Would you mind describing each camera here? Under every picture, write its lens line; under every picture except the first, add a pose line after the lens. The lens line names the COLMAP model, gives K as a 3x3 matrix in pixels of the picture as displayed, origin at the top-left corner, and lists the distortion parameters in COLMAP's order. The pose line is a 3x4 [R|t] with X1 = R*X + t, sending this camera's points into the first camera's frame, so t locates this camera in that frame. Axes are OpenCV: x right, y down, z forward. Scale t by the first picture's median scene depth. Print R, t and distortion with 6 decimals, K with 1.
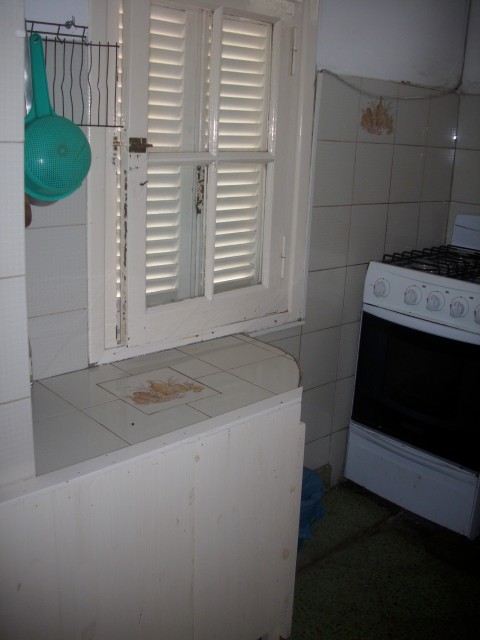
lens RADIAL K [[680.8, 0, 232.2], [0, 680.8, 299.6], [0, 0, 1]] dist [-0.138446, 0.000000]
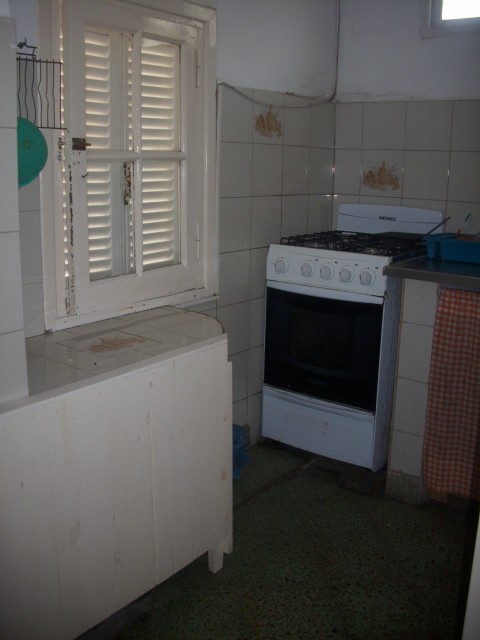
lens RADIAL K [[680.8, 0, 230.7], [0, 680.8, 294.7], [0, 0, 1]] dist [-0.138446, 0.000000]
pose [[0.985869, -0.061837, 0.155687, -0.074113], [0.069609, 0.996560, -0.044970, 0.110974], [-0.152371, 0.055171, 0.986782, -0.211632]]
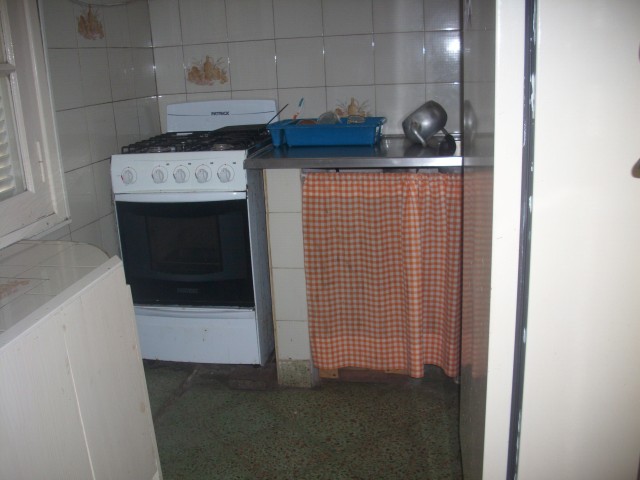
lens RADIAL K [[680.8, 0, 309.1], [0, 680.8, 240.6], [0, 0, 1]] dist [-0.138446, 0.000000]
pose [[0.798603, -0.244854, 0.549799, -0.236259], [0.237782, 0.967547, 0.085512, 0.083113], [-0.552895, 0.062442, 0.830908, -0.090242]]
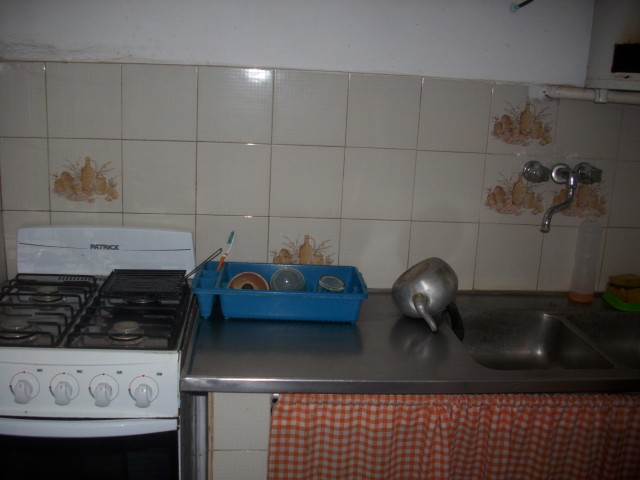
lens RADIAL K [[680.8, 0, 318.0], [0, 680.8, 239.0], [0, 0, 1]] dist [-0.138446, 0.000000]
pose [[0.600747, -0.207656, 0.771999, -0.031737], [0.183881, 0.975676, 0.119352, -0.224026], [-0.778005, 0.070256, 0.624318, 0.484804]]
